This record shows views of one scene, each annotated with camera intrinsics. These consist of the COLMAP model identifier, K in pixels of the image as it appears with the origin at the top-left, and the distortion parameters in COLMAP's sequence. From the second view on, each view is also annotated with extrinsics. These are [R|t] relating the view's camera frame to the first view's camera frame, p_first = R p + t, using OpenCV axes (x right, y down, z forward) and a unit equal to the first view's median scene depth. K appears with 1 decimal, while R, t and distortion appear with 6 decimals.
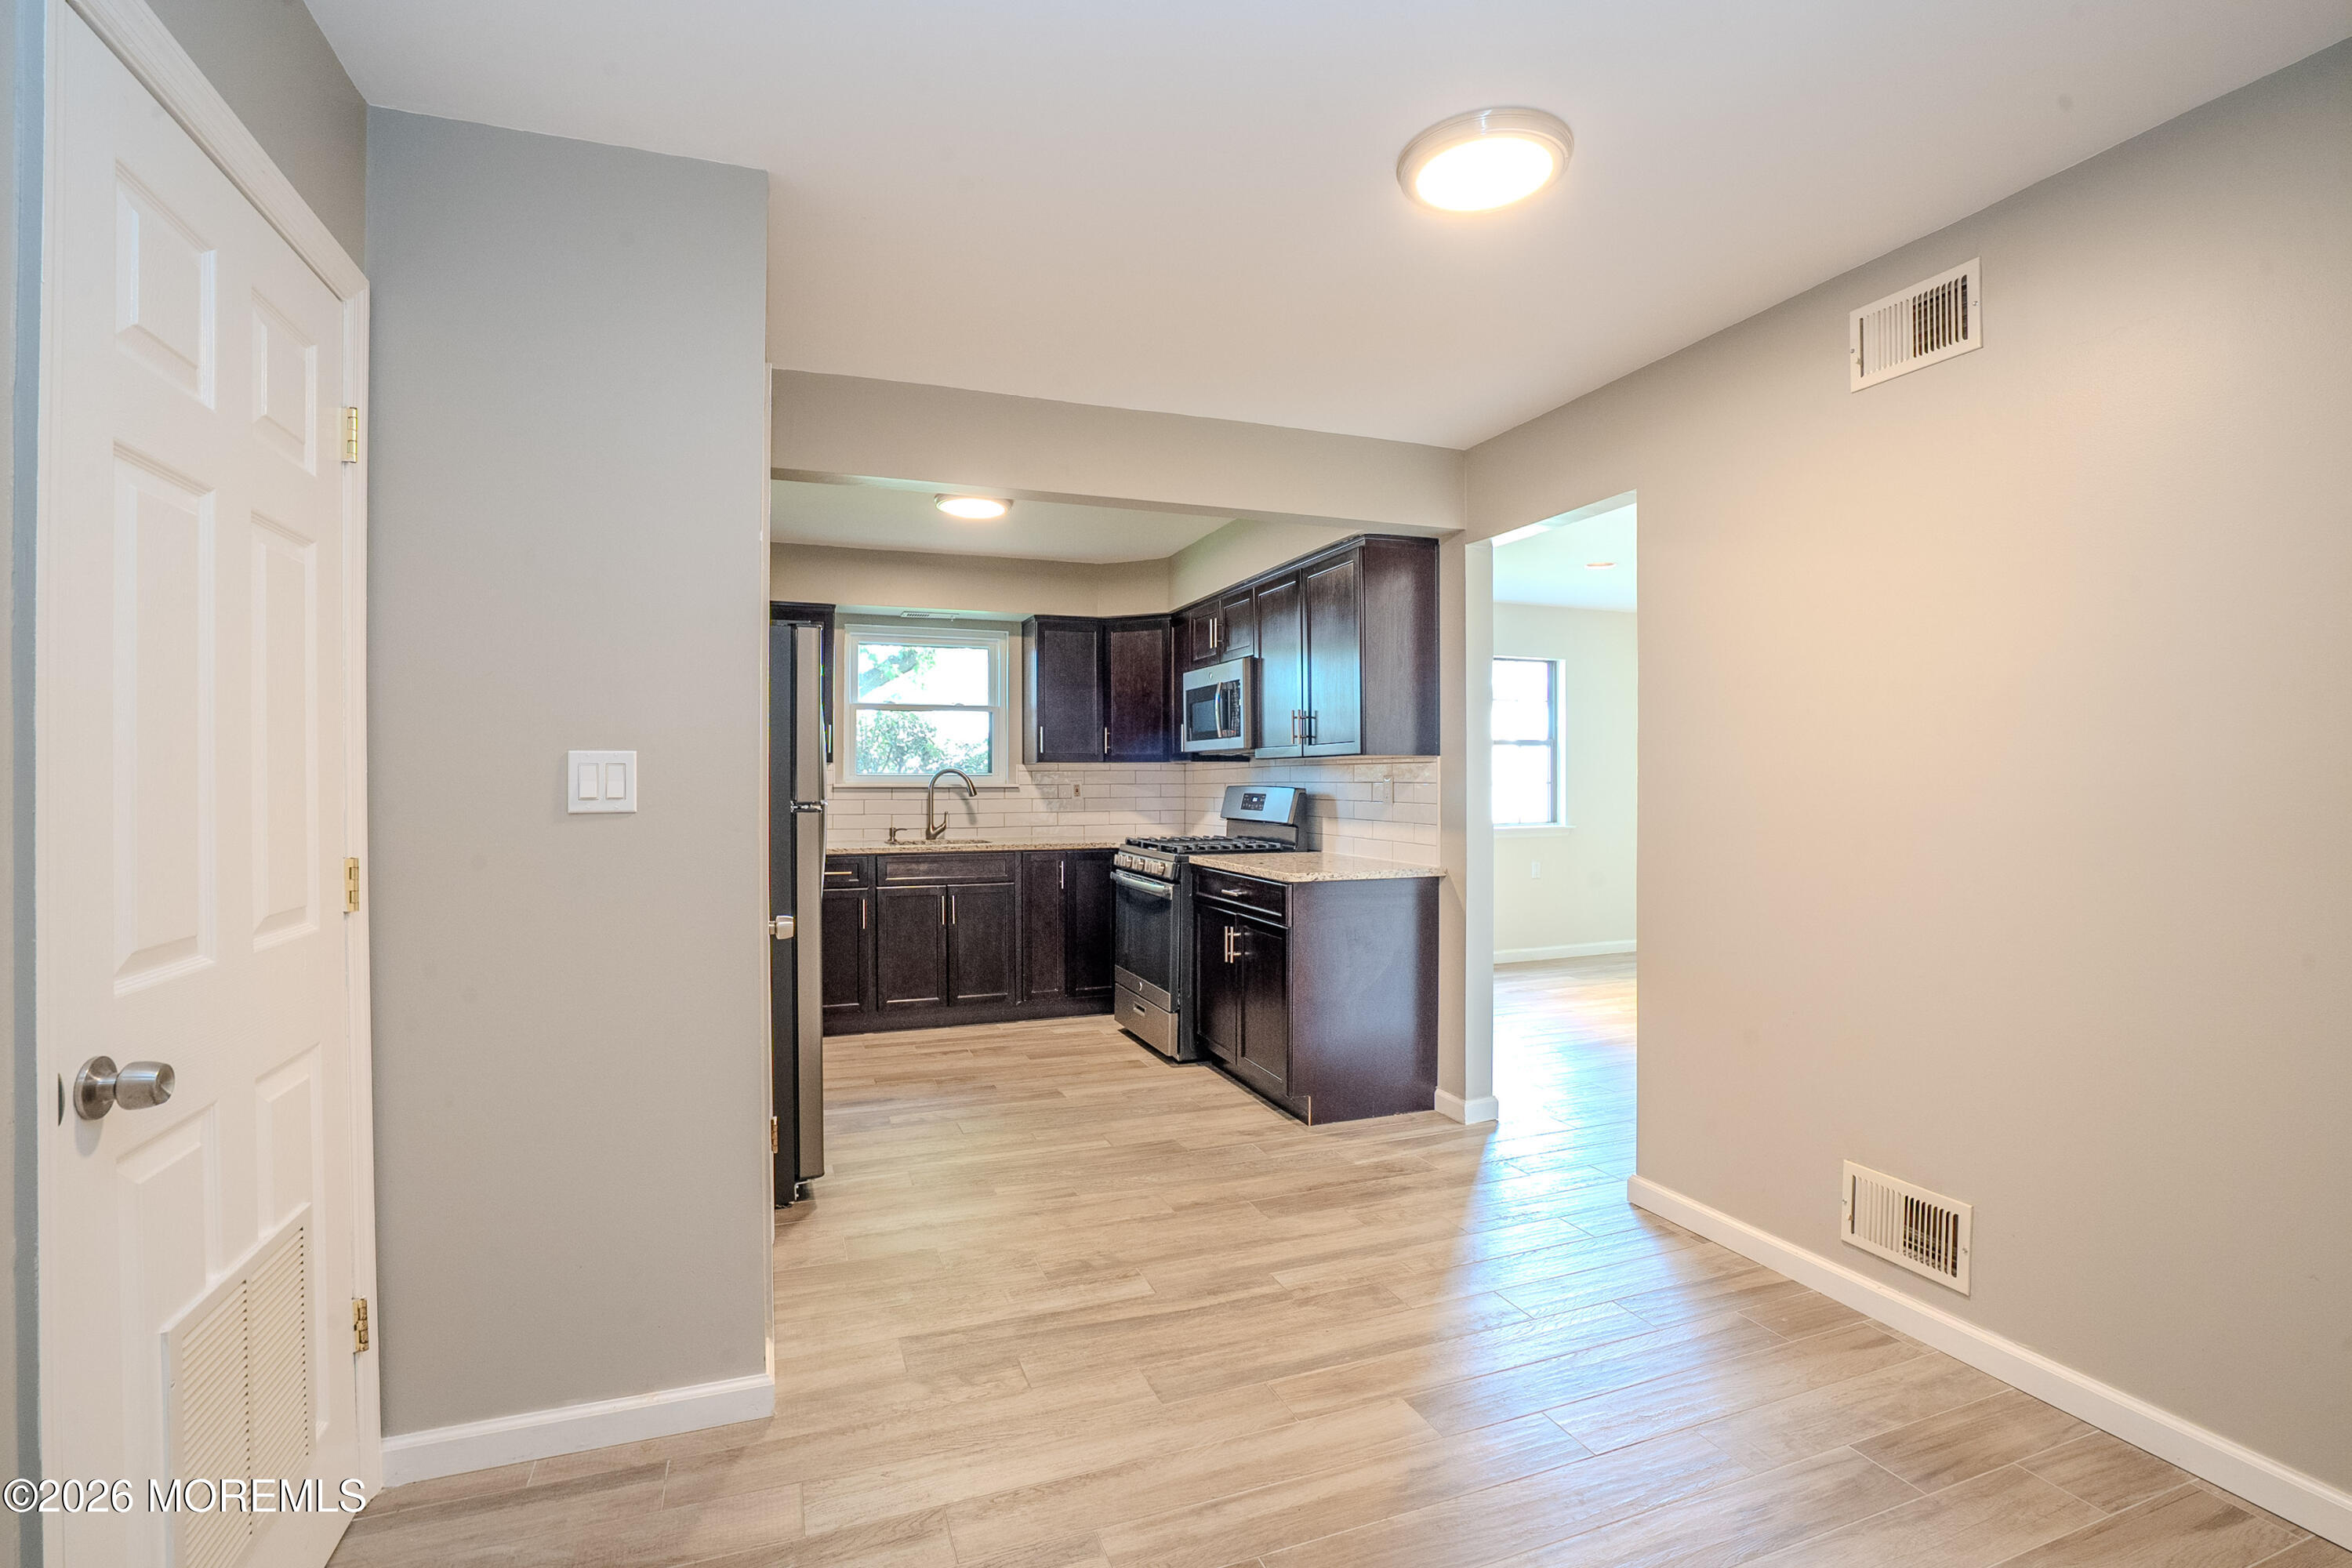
lens RADIAL K [[1076.2, 0, 1174.1], [0, 1076.2, 782.6], [0, 0, 1]] dist [-0.051146, 0.016673]
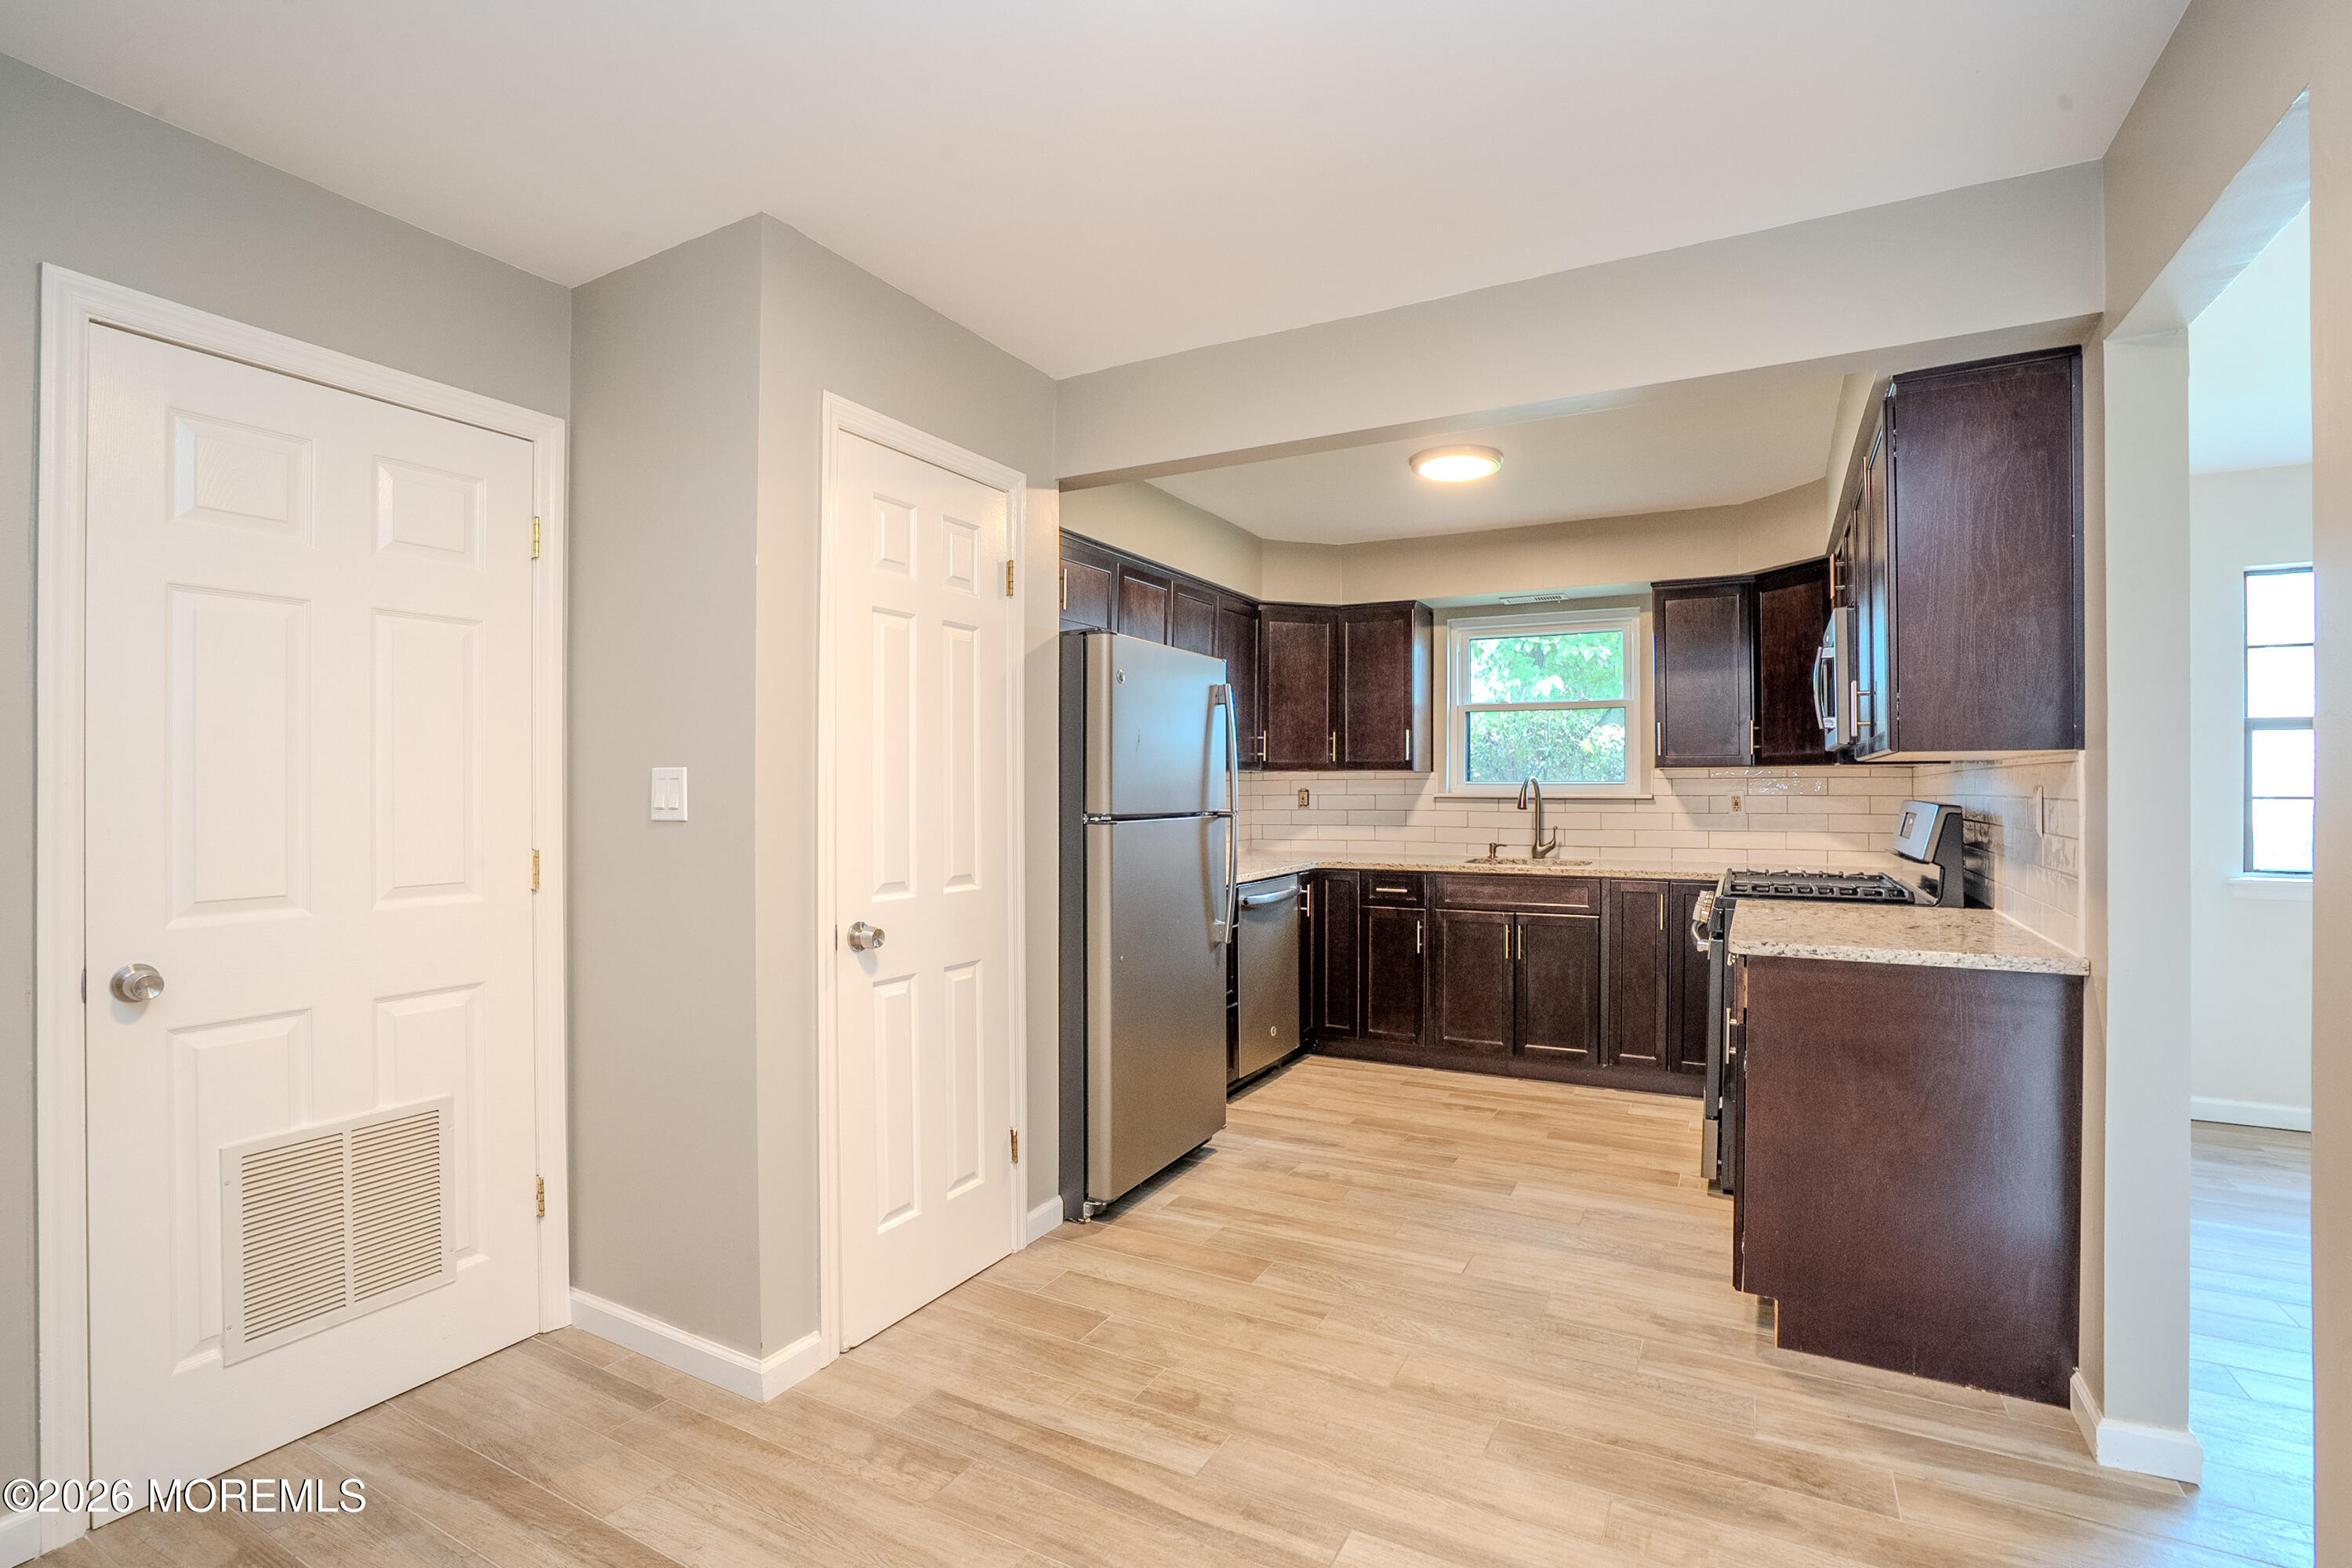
lens RADIAL K [[1076.2, 0, 1191.7], [0, 1076.2, 781.9], [0, 0, 1]] dist [-0.051146, 0.016673]
pose [[0.656020, -0.002890, -0.754738, 0.302290], [-0.002371, 0.999980, -0.005891, -0.003893], [0.754740, 0.005654, 0.655999, 0.279904]]
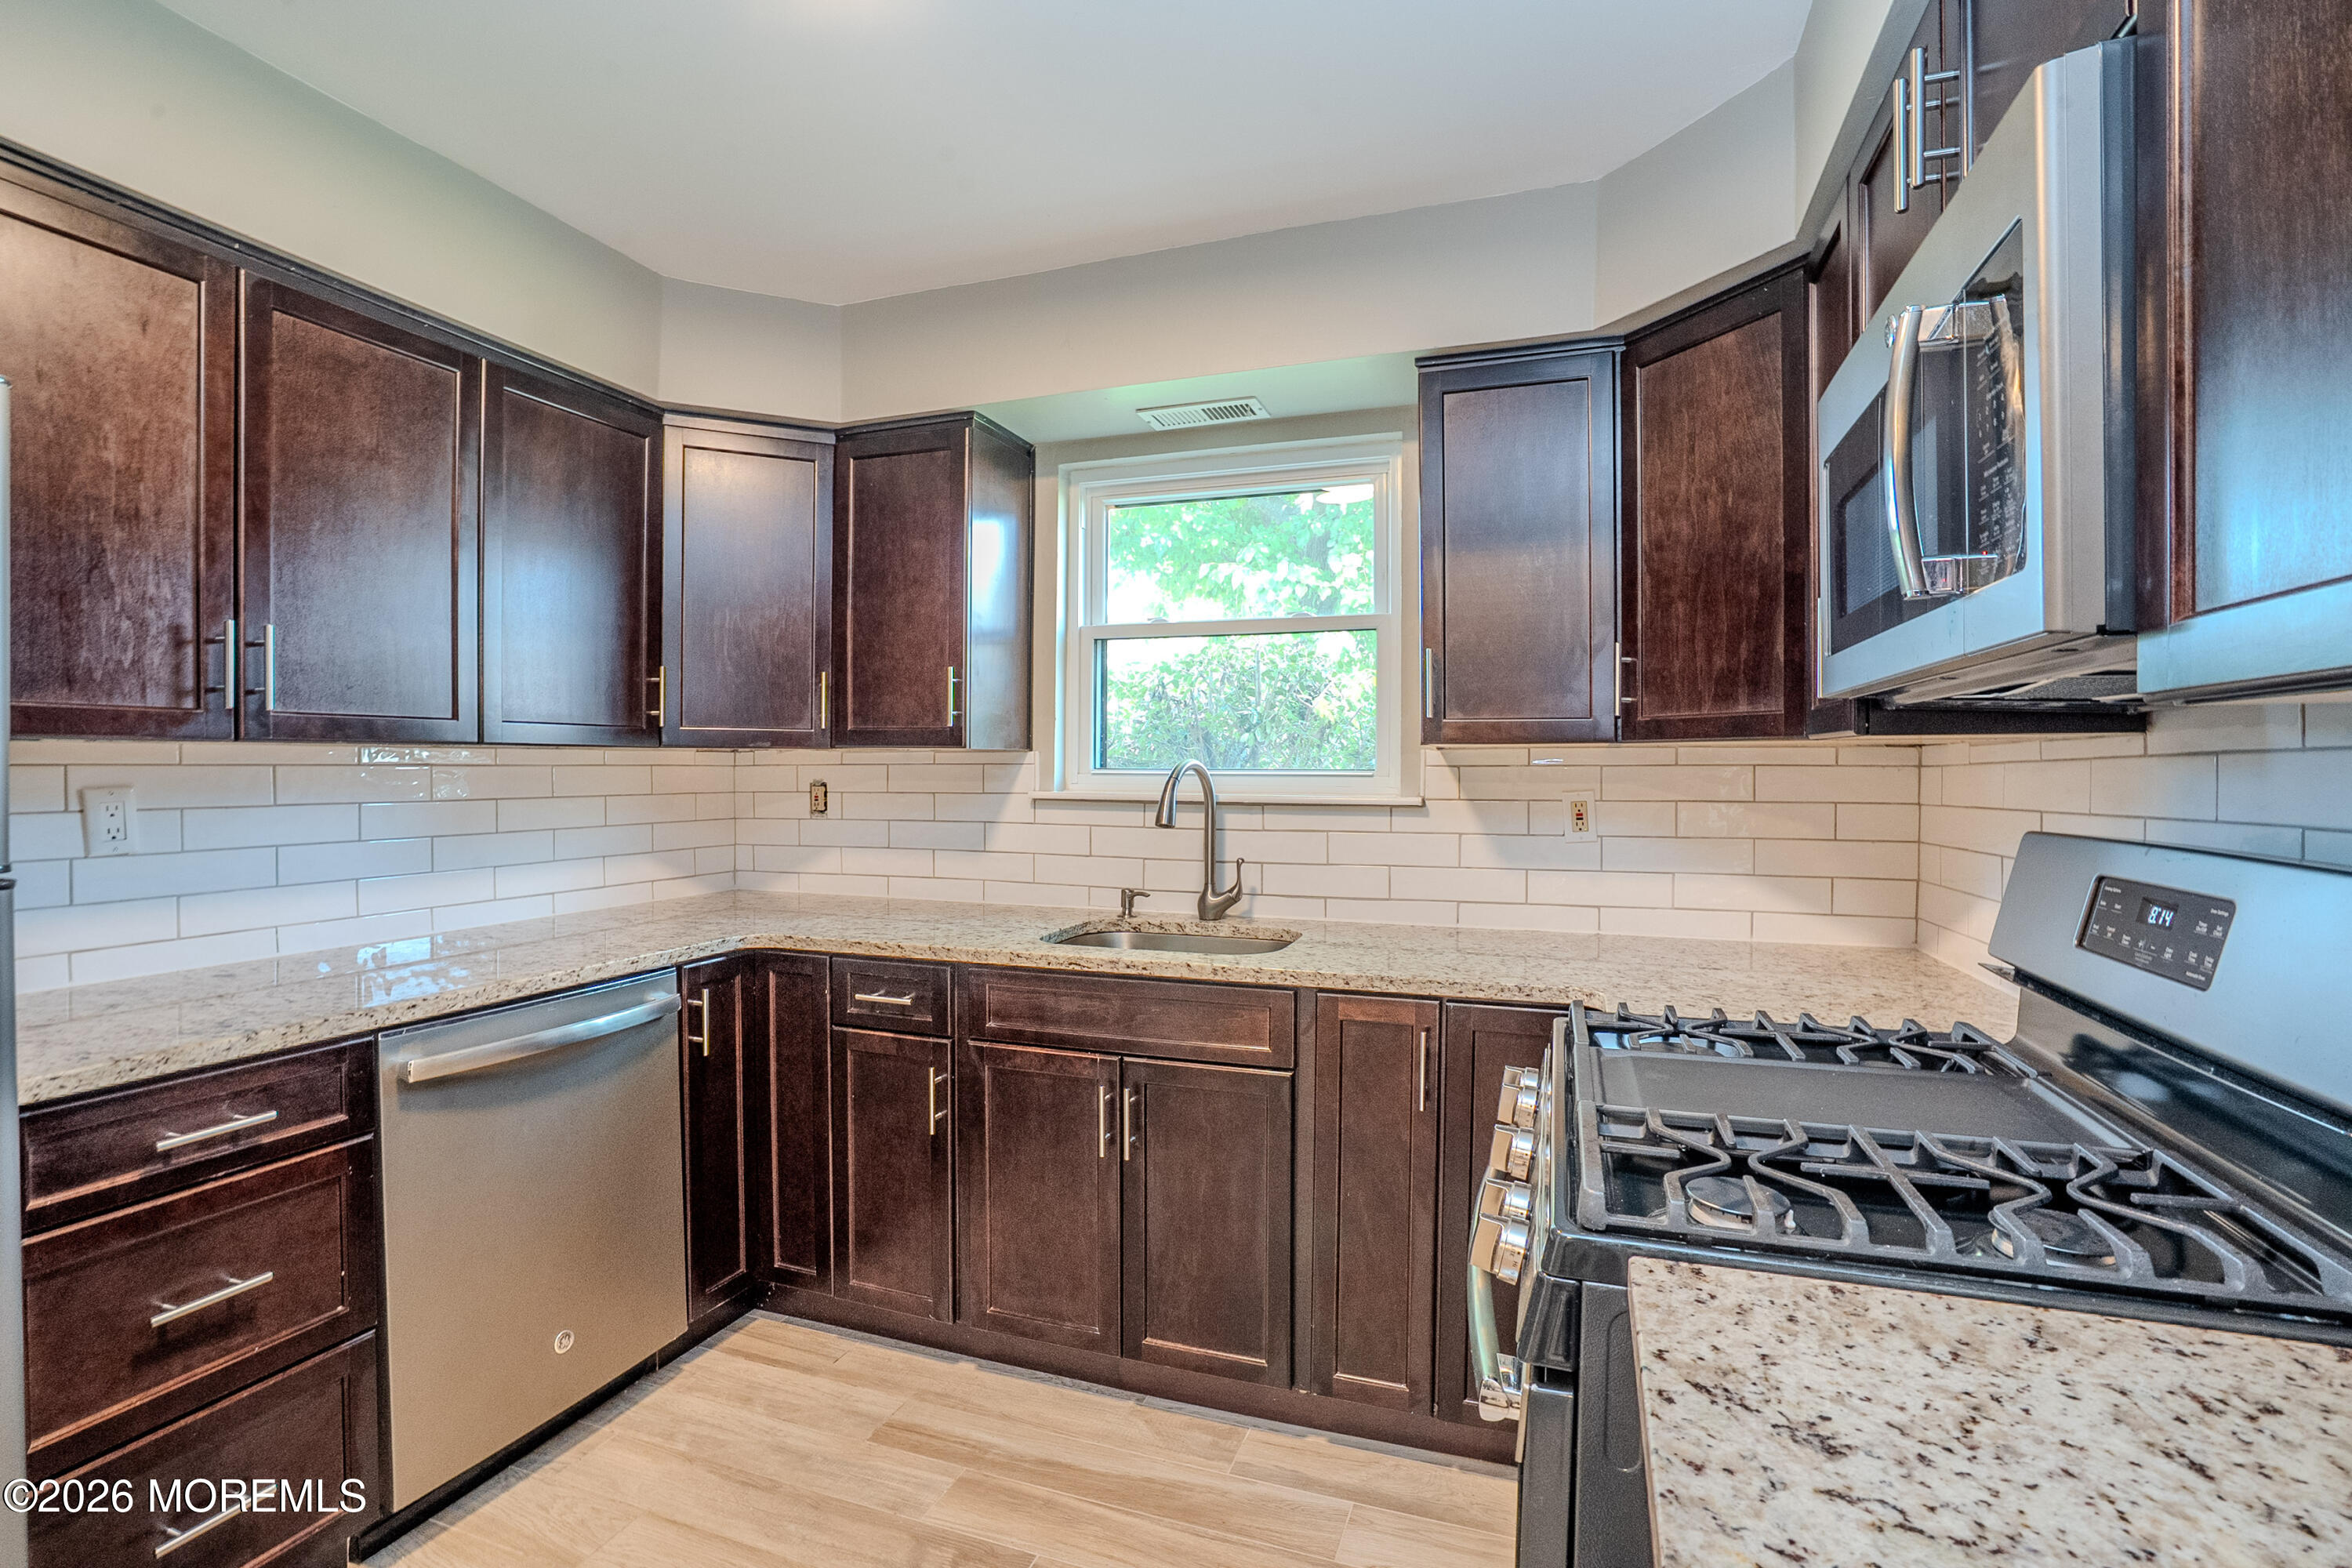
lens RADIAL K [[1076.2, 0, 1179.3], [0, 1076.2, 782.7], [0, 0, 1]] dist [-0.051146, 0.016673]
pose [[0.755793, 0.011443, -0.654710, 0.070987], [-0.005660, 0.999924, 0.010942, -0.011110], [0.654786, -0.004564, 0.755801, 0.818344]]
